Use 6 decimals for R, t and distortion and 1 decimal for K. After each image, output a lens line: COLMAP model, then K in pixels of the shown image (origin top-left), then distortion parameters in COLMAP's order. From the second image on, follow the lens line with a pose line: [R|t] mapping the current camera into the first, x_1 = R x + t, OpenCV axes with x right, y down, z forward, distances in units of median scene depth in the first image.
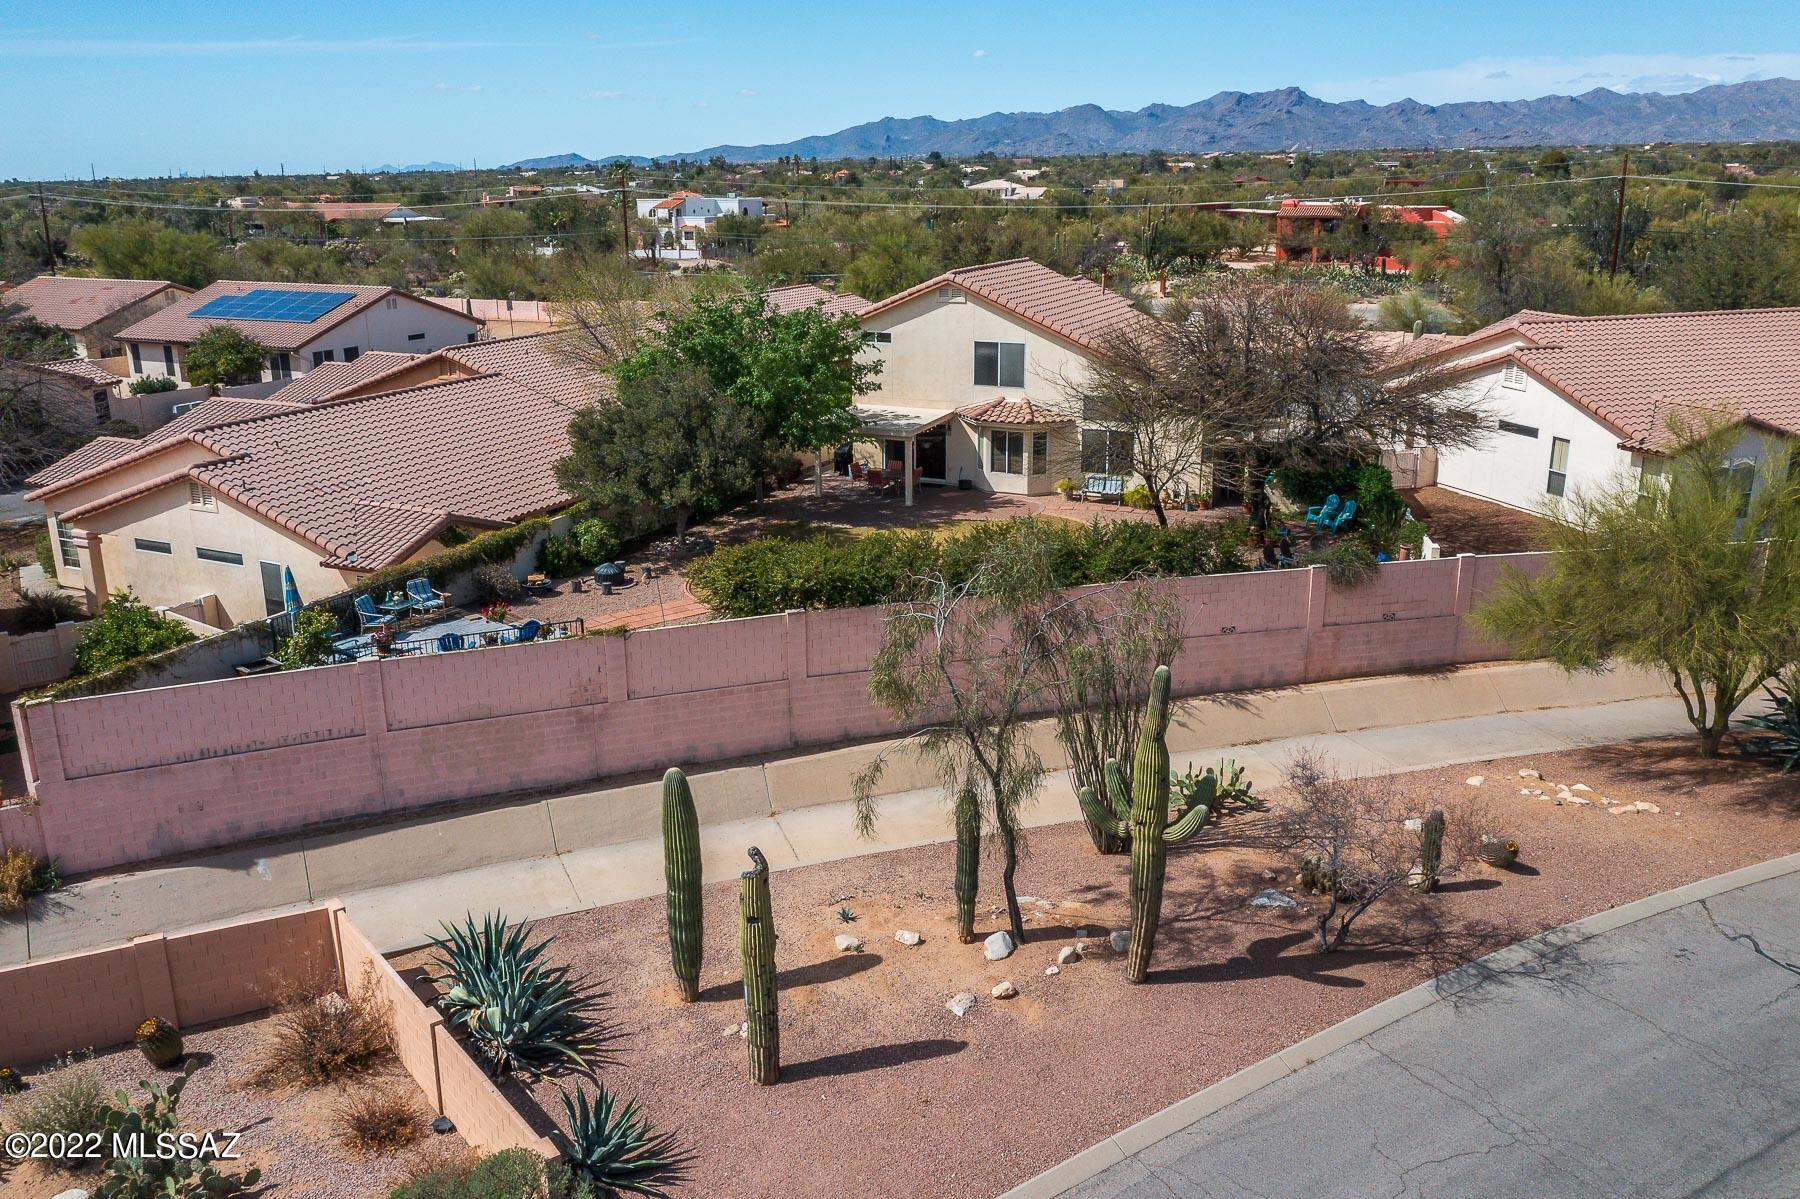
lens RADIAL K [[1426.5, 0, 900.0], [0, 1426.5, 599.5], [0, 0, 1]] dist [-0.007196, 0.000241]
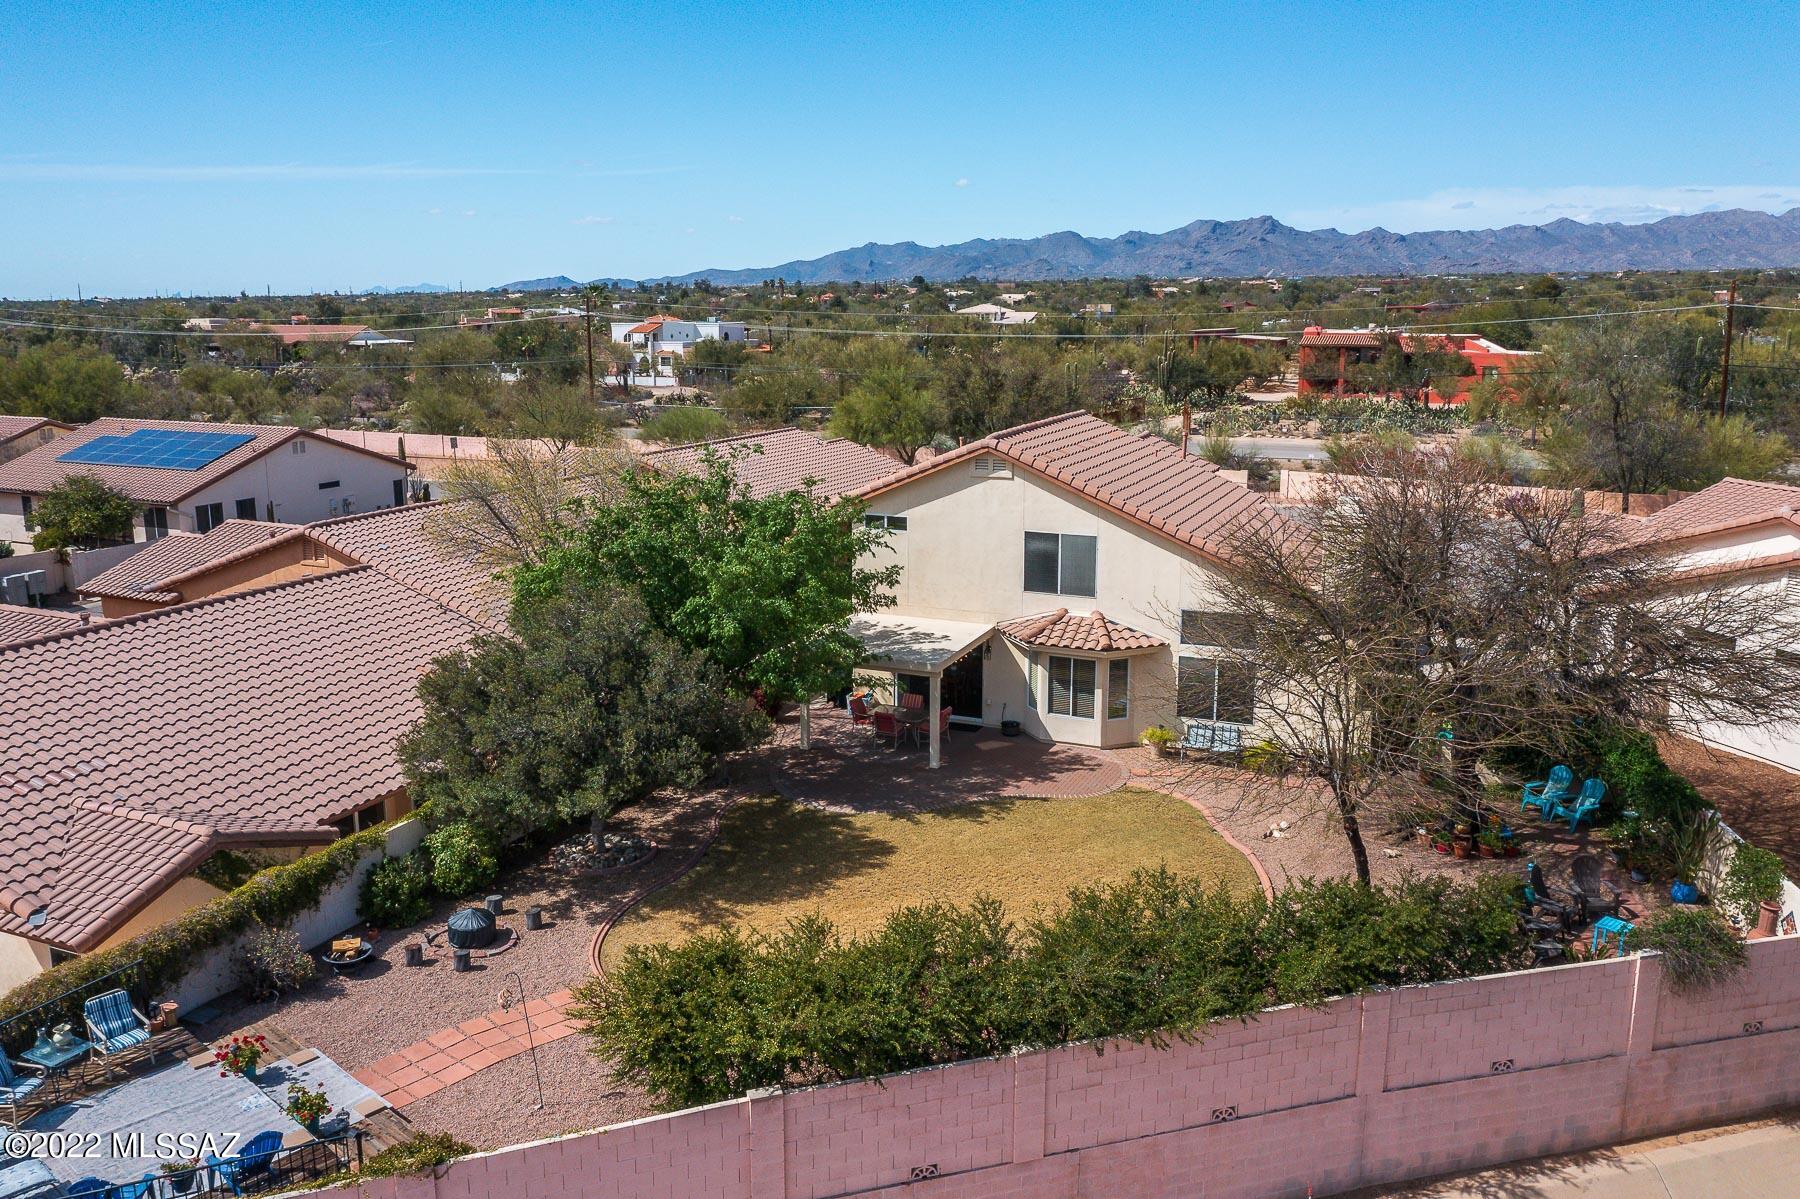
lens RADIAL K [[1418.8, 0, 888.4], [0, 1418.8, 595.7], [0, 0, 1]] dist [-0.006484, 0.003765]
pose [[0.999982, 0.003313, 0.005001, -0.010445], [-0.002888, 0.996567, -0.082744, -0.047679], [-0.005258, 0.082728, 0.996558, 0.156187]]
